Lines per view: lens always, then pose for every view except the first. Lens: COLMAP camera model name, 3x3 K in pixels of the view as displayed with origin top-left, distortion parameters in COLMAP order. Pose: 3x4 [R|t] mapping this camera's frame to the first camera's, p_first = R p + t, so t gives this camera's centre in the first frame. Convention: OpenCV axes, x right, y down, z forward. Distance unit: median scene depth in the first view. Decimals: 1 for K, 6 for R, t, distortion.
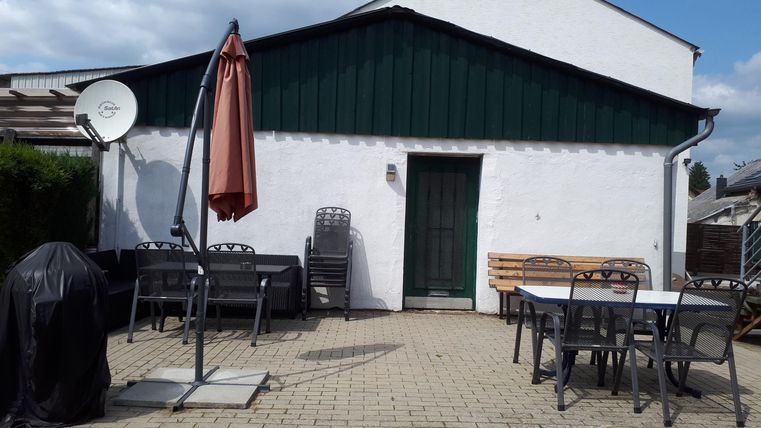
lens RADIAL K [[310.7, 0, 382.5], [0, 310.7, 213.0], [0, 0, 1]] dist [0.000666, -0.000095]
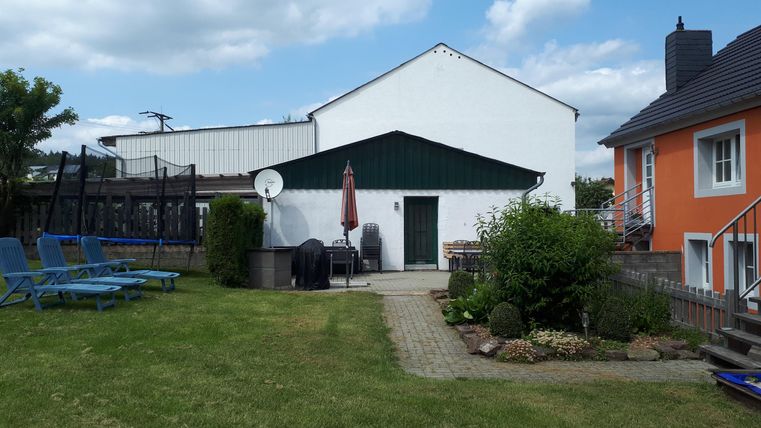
lens RADIAL K [[310.7, 0, 377.6], [0, 310.7, 214.1], [0, 0, 1]] dist [0.000666, -0.000095]
pose [[0.997310, -0.034733, 0.064554, -0.240616], [0.036204, 0.999108, -0.021758, -0.032759], [-0.063741, 0.024037, 0.997677, -1.115613]]
